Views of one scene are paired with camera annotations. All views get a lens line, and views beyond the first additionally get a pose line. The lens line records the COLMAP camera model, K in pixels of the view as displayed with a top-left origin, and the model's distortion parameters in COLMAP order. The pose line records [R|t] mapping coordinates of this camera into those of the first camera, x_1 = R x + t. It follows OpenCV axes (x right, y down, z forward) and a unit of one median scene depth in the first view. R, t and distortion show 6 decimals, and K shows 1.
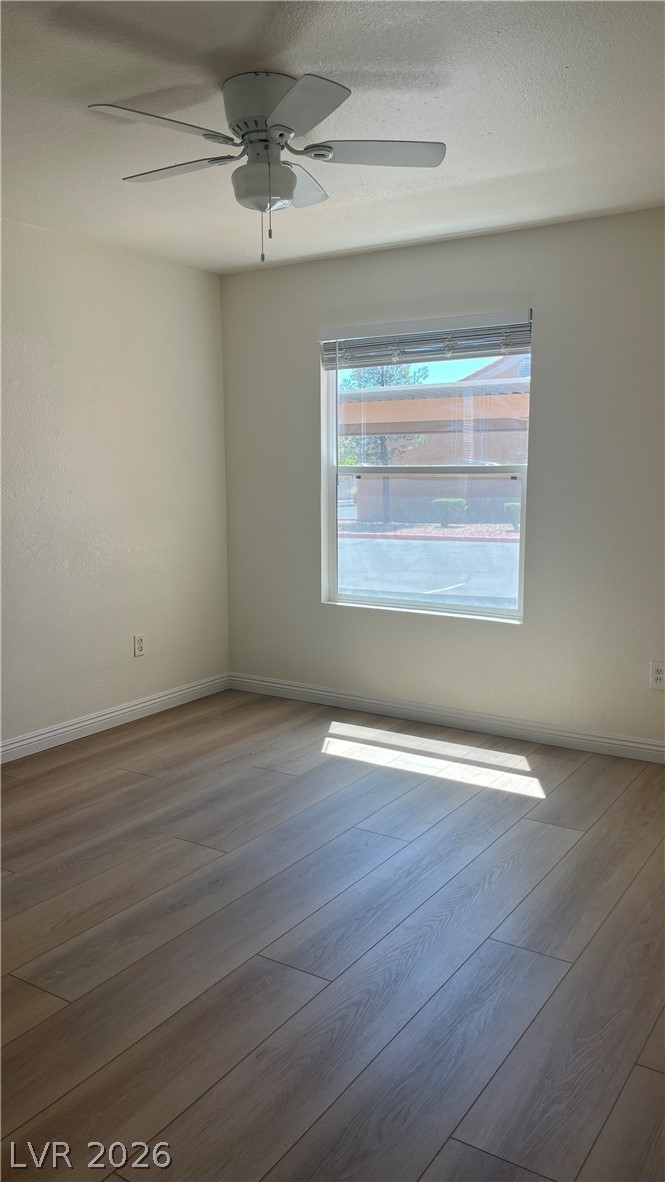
lens RADIAL K [[892.3, 0, 332.5], [0, 892.3, 591.0], [0, 0, 1]] dist [0.035155, -0.002400]
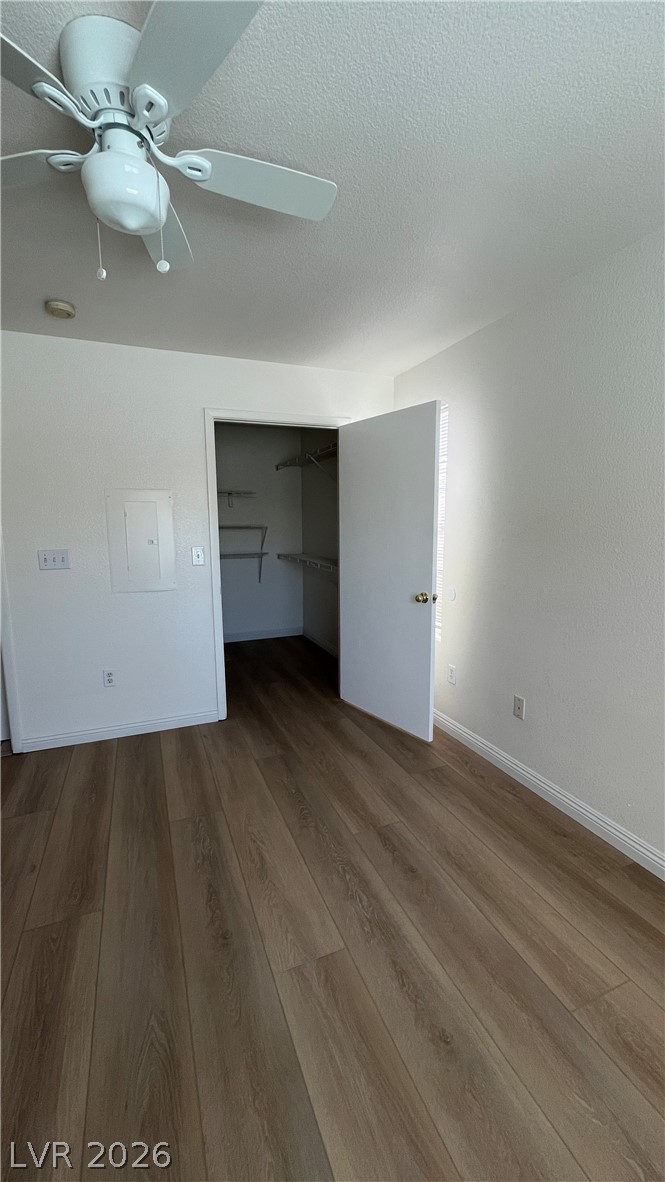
lens RADIAL K [[472.4, 0, 333.7], [0, 472.4, 592.2], [0, 0, 1]] dist [-0.000359, -0.000038]
pose [[-0.563512, 0.134088, -0.815153, 0.171722], [-0.106249, 0.966781, 0.232479, -0.179539], [0.819247, 0.217614, -0.530546, 1.183846]]
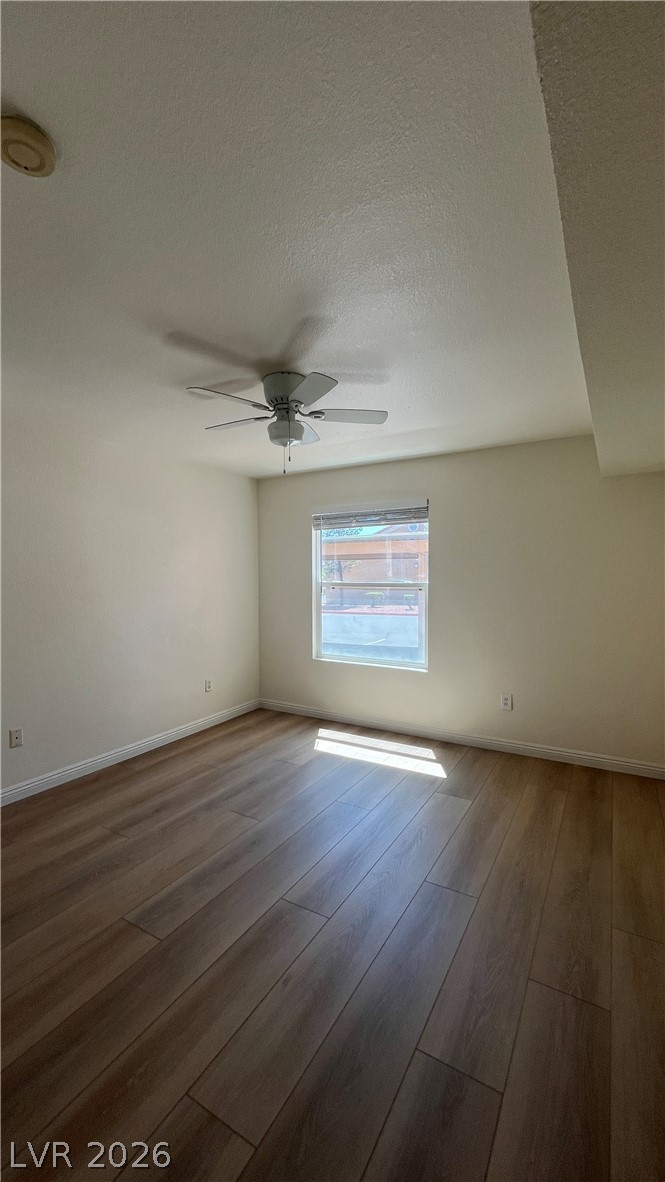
lens RADIAL K [[472.4, 0, 333.7], [0, 472.4, 592.2], [0, 0, 1]] dist [-0.000359, -0.000038]
pose [[0.998936, -0.004125, 0.045927, -0.021018], [0.008746, 0.994861, -0.100876, -0.036427], [-0.045275, 0.101170, 0.993838, 0.085045]]
